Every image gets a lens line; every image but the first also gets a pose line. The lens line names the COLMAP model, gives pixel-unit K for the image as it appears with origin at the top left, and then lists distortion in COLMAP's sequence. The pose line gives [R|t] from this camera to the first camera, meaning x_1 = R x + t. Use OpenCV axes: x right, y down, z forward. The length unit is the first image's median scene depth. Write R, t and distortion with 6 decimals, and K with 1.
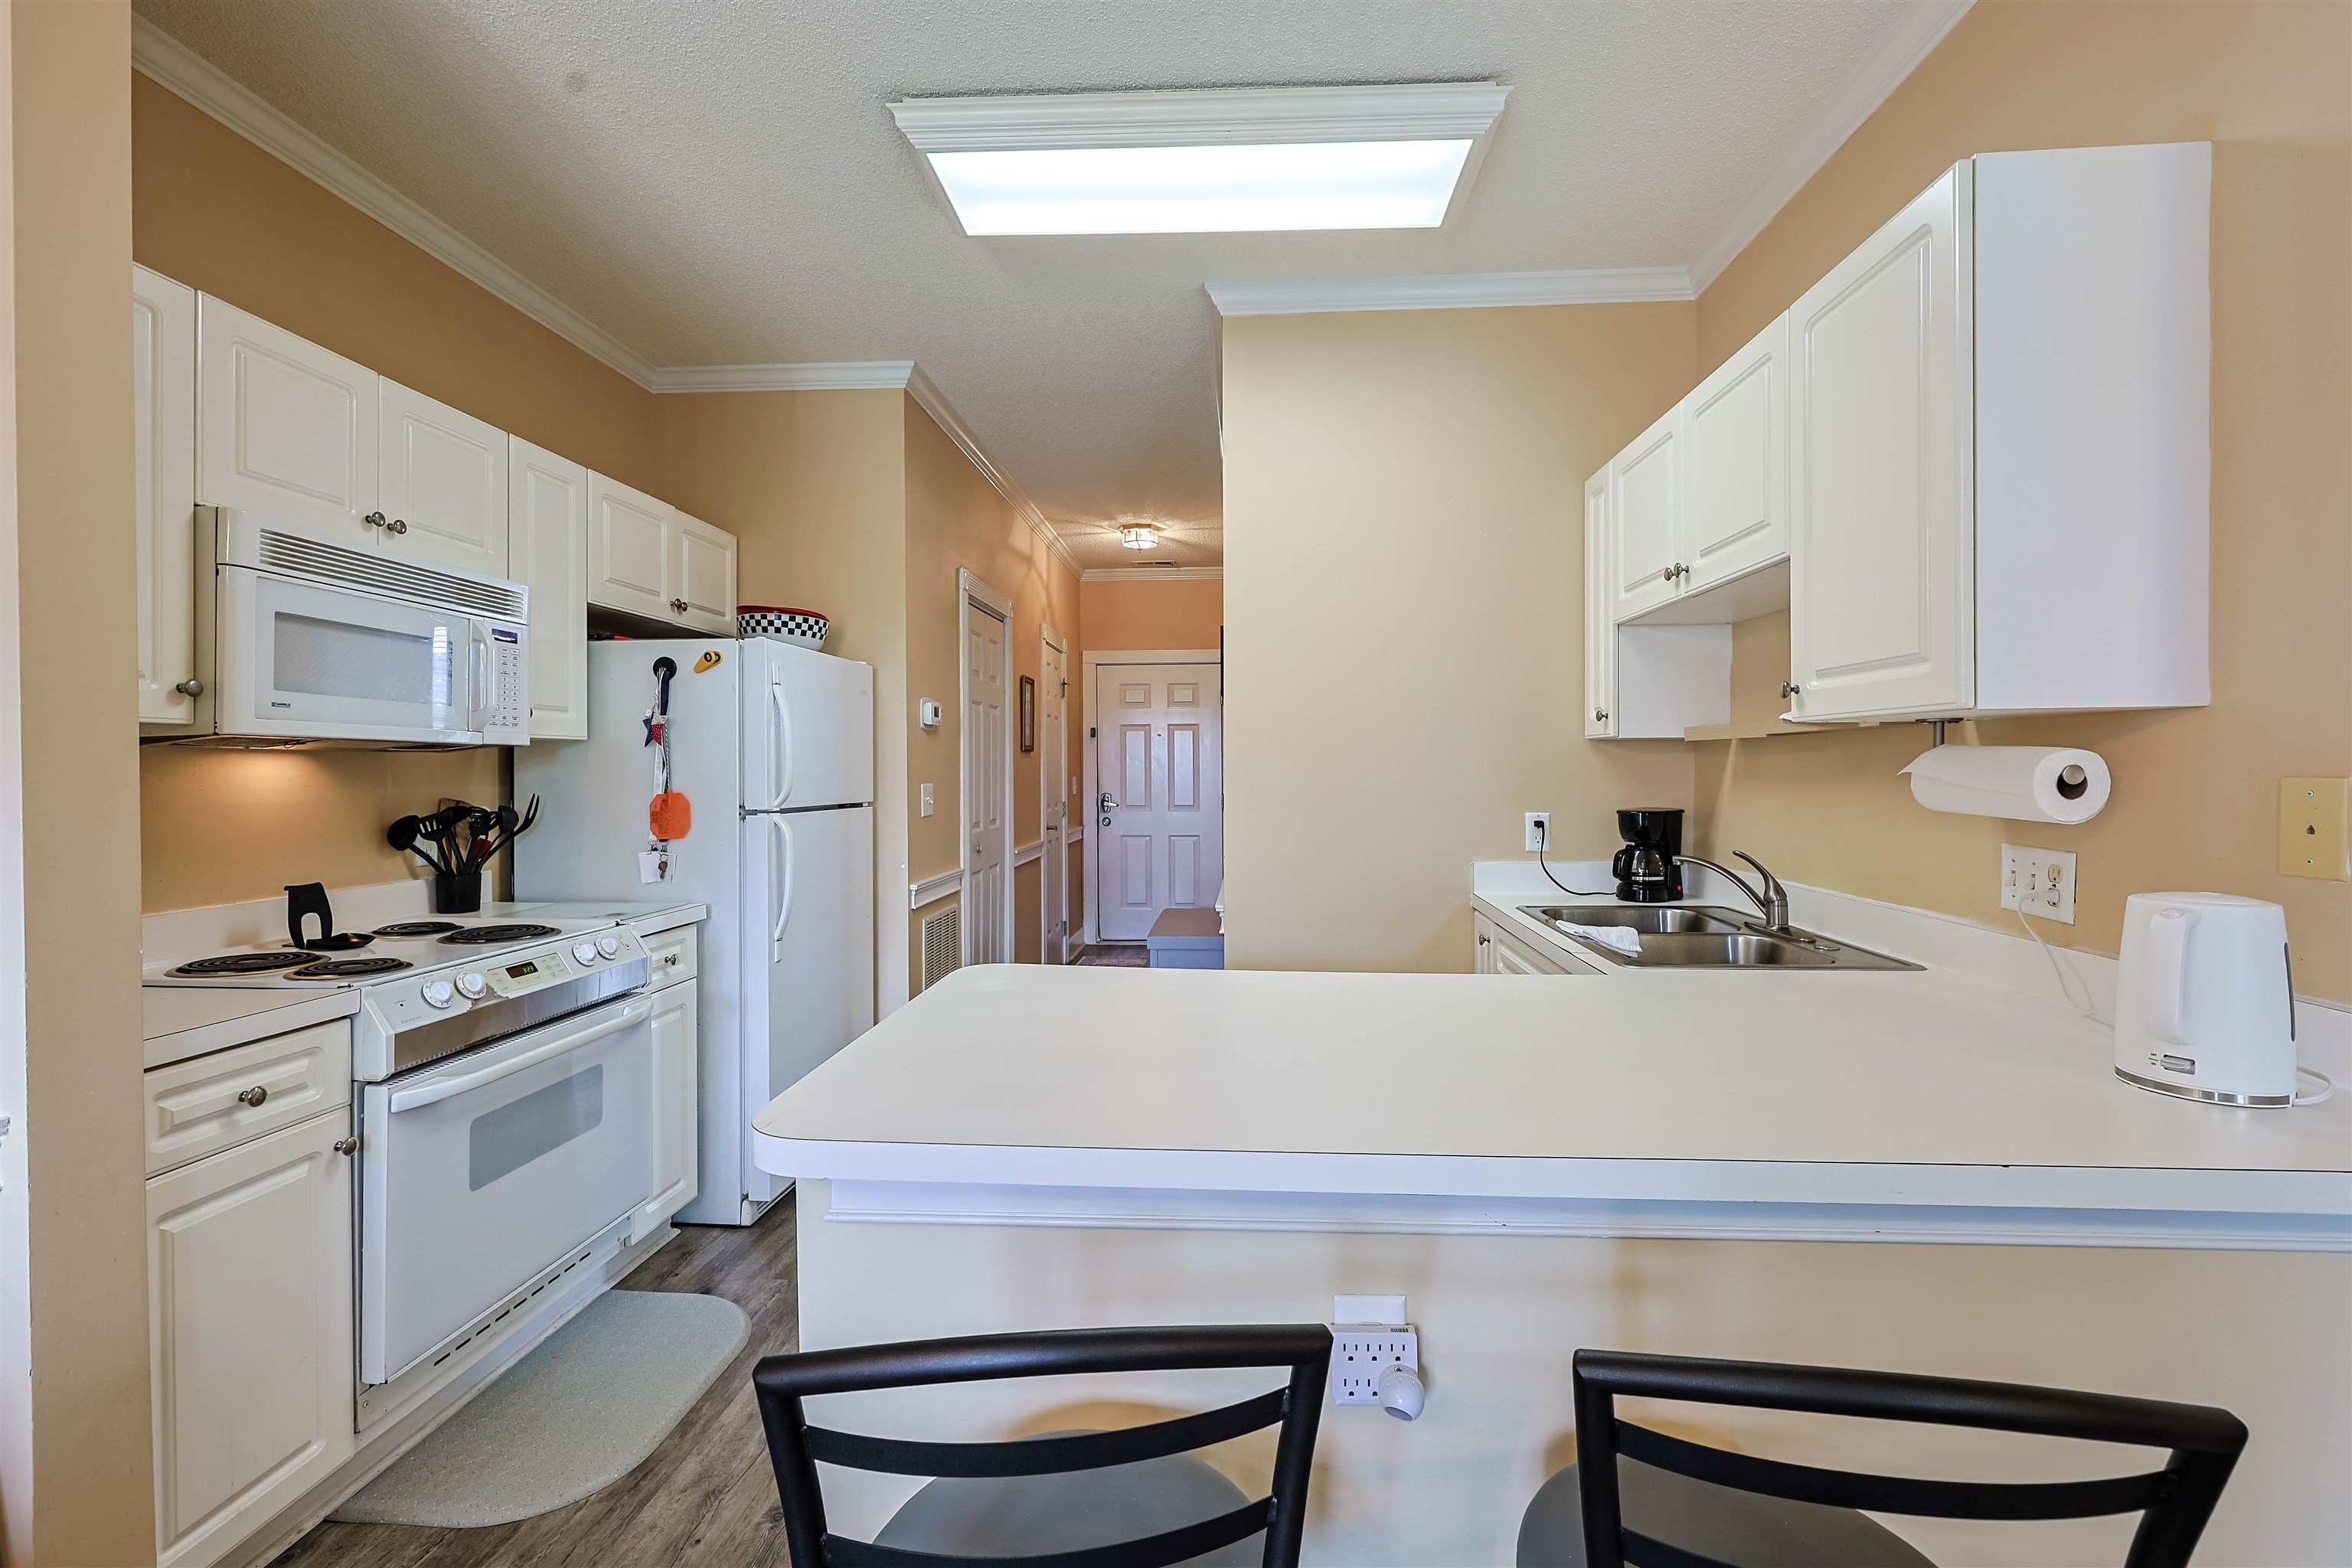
lens RADIAL K [[944.8, 0, 1172.2], [0, 944.8, 773.2], [0, 0, 1]] dist [0.001491, 0.000172]
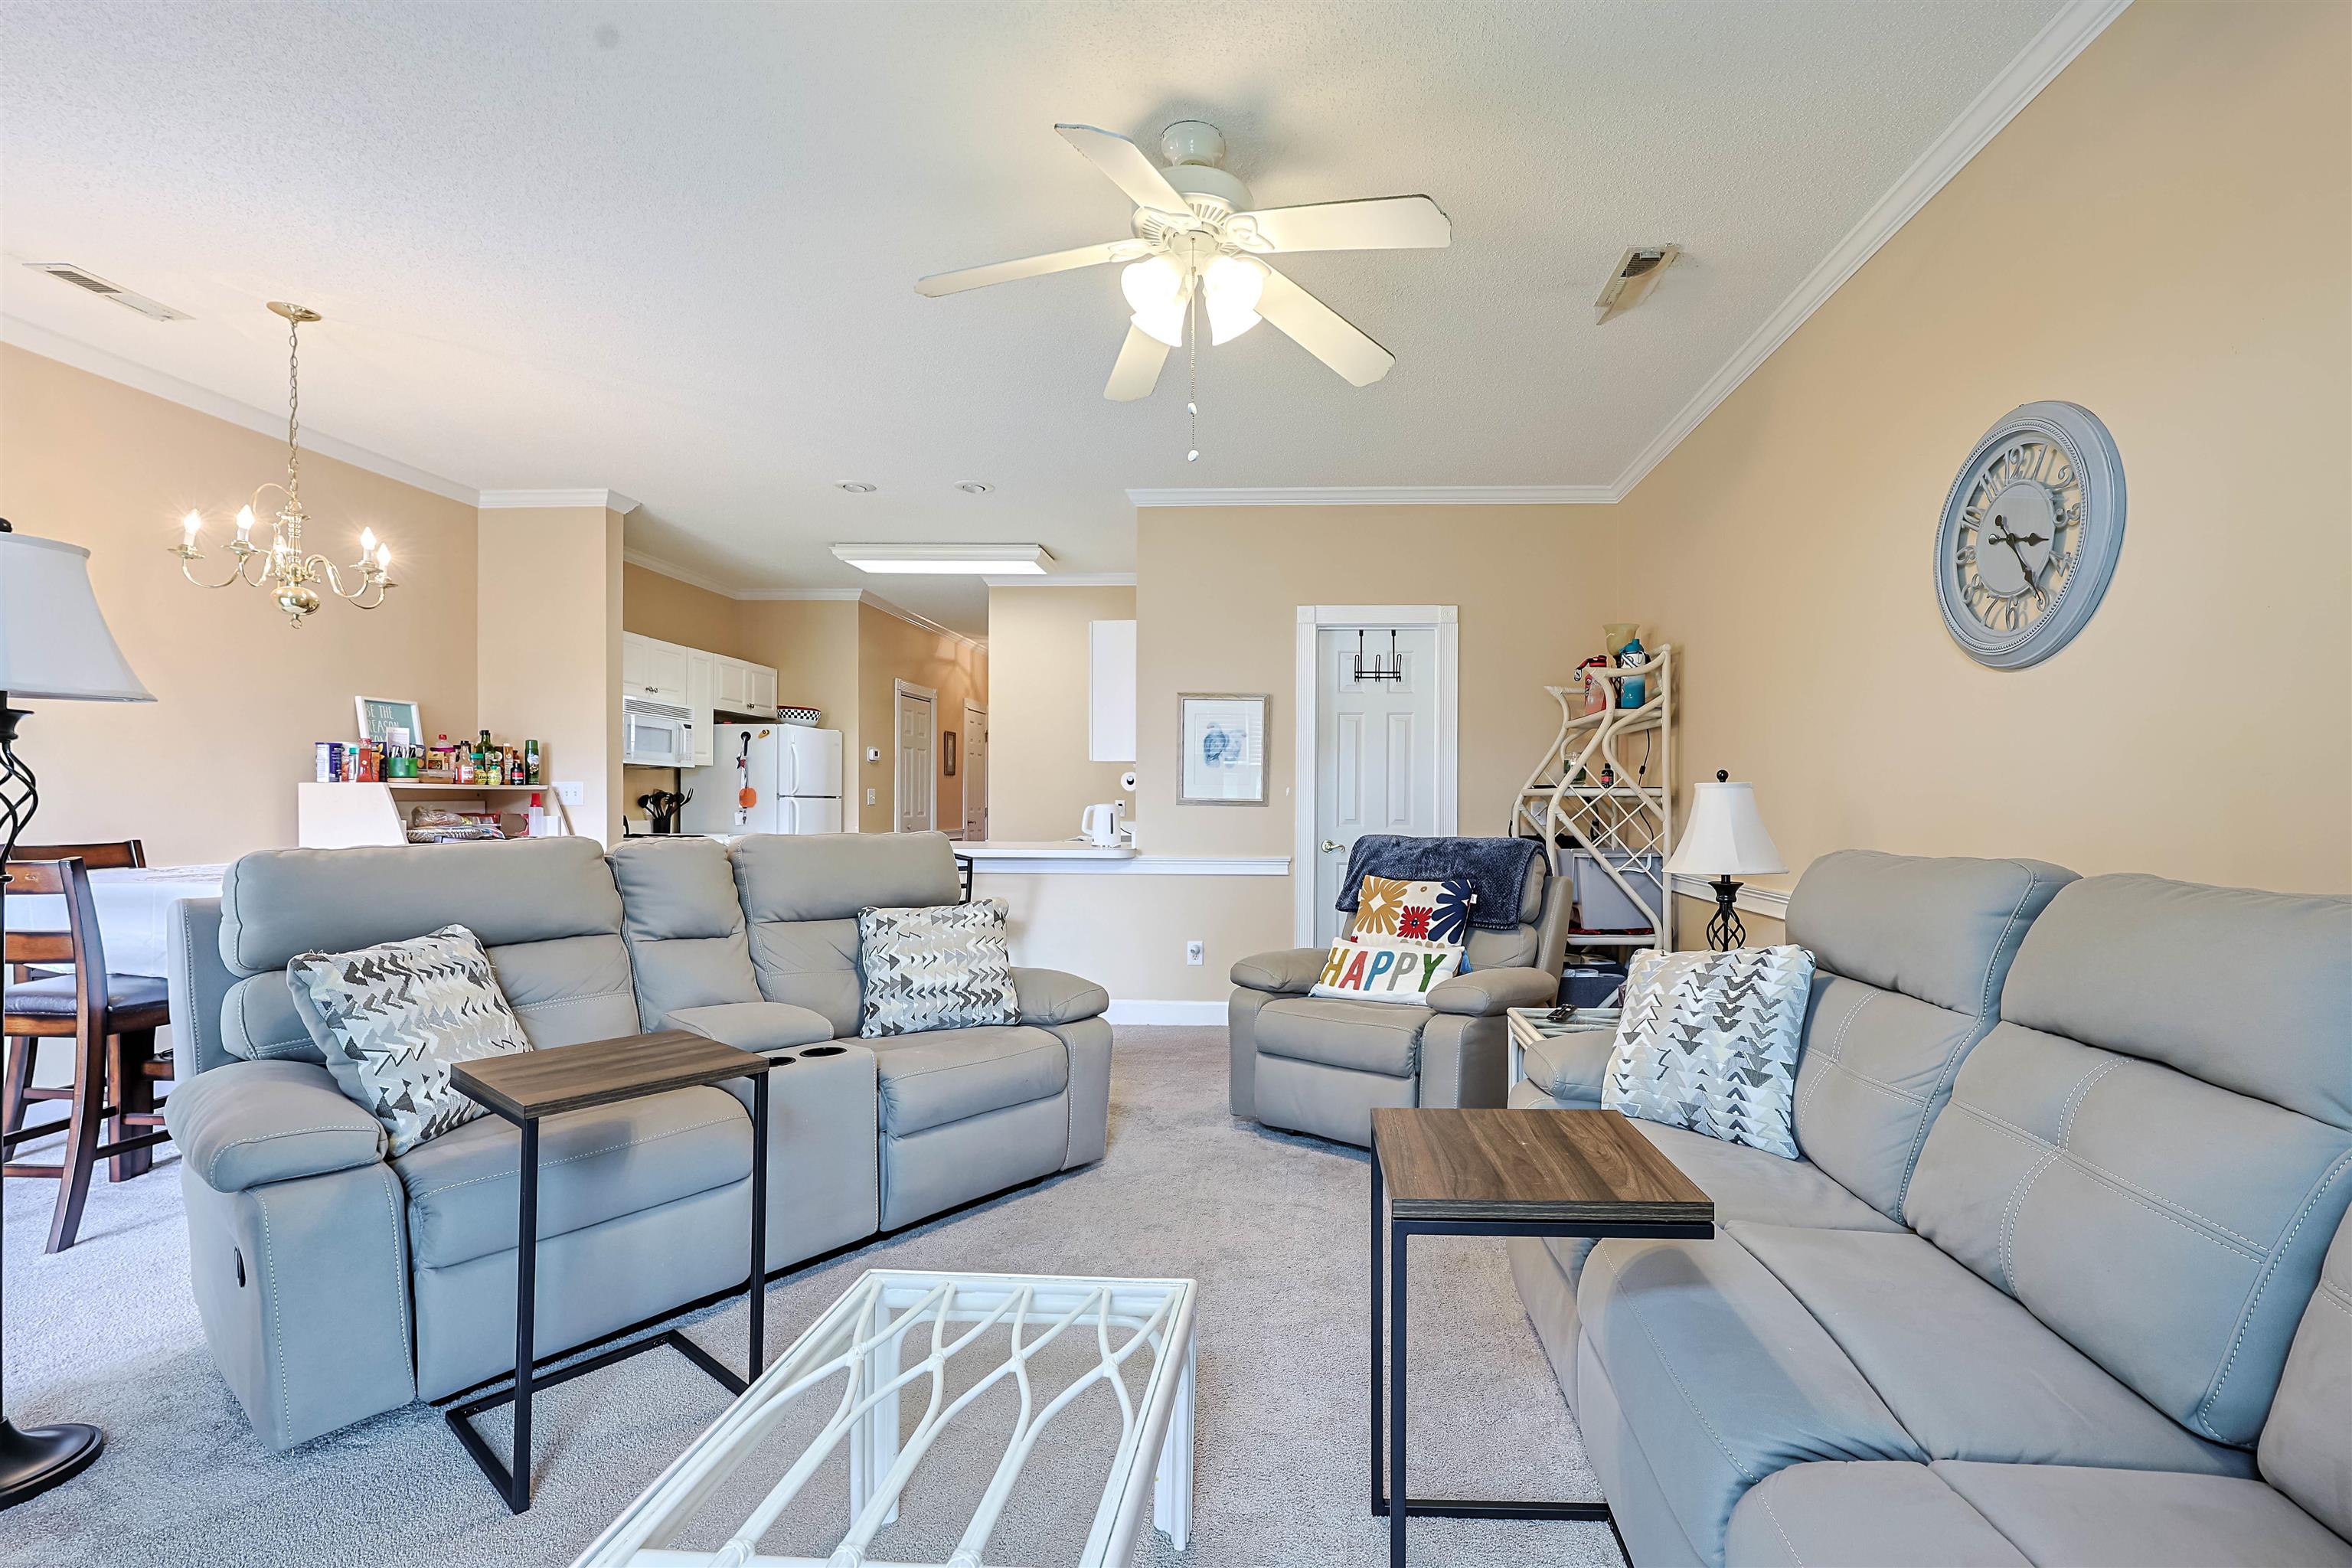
lens RADIAL K [[983.4, 0, 1269.4], [0, 983.4, 806.5], [0, 0, 1]] dist [-0.000108, 0.000078]
pose [[0.999486, 0.008253, 0.030992, 0.751427], [-0.008217, 0.999965, -0.001287, 0.062897], [-0.031001, 0.001032, 0.999519, -1.613347]]
